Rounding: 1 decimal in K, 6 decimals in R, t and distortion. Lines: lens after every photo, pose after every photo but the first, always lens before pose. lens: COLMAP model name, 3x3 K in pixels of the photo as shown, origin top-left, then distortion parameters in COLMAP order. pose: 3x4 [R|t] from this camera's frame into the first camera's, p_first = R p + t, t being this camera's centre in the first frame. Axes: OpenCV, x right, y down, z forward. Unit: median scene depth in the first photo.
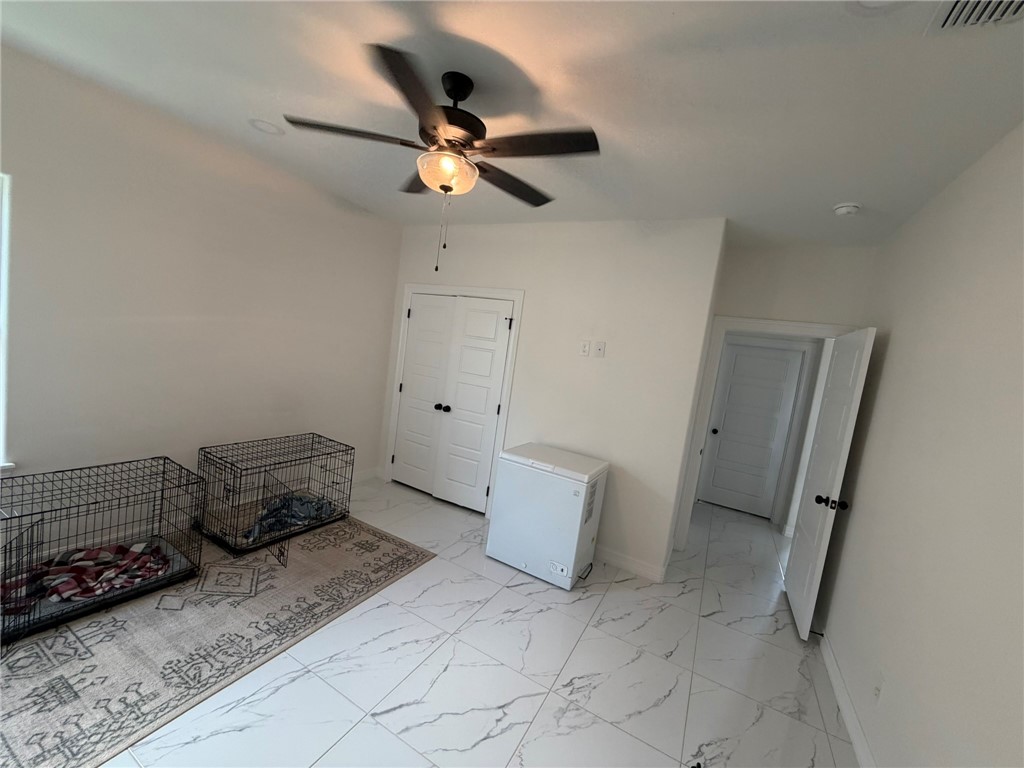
lens RADIAL K [[406.5, 0, 508.6], [0, 406.5, 386.4], [0, 0, 1]] dist [0.000074, 0.000256]
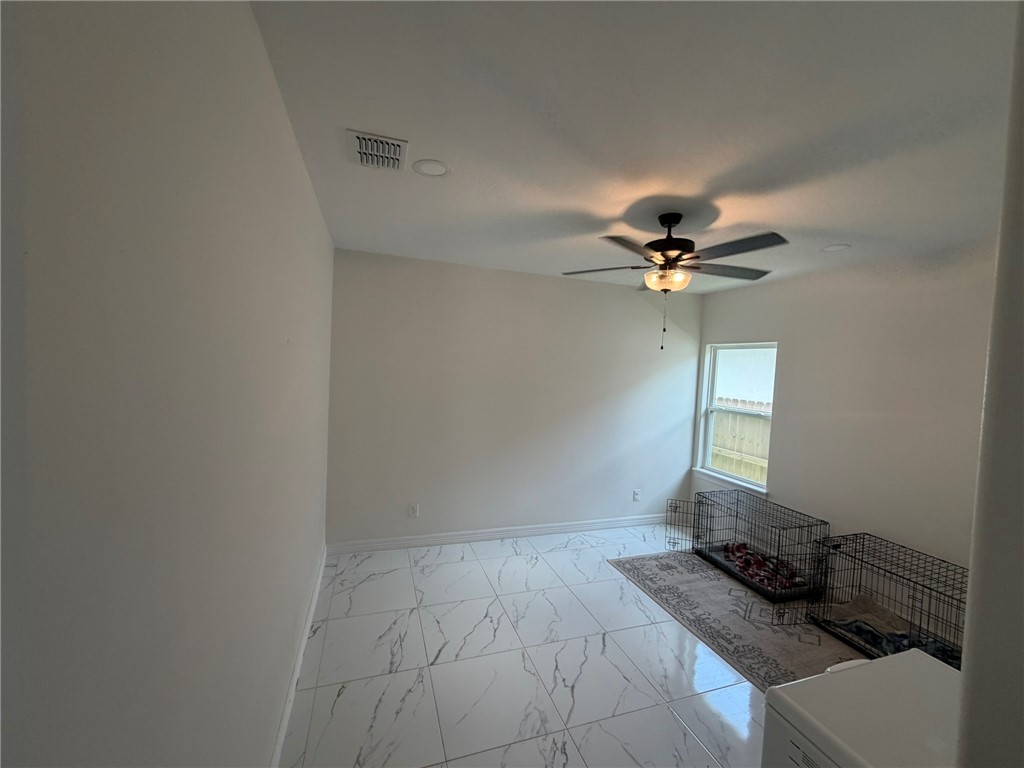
lens RADIAL K [[406.5, 0, 508.6], [0, 406.5, 386.4], [0, 0, 1]] dist [0.000074, 0.000256]
pose [[-0.666086, -0.131379, -0.734213, 1.051956], [-0.211367, 0.977261, 0.016885, -0.068771], [0.715300, 0.166435, -0.678709, 1.441567]]
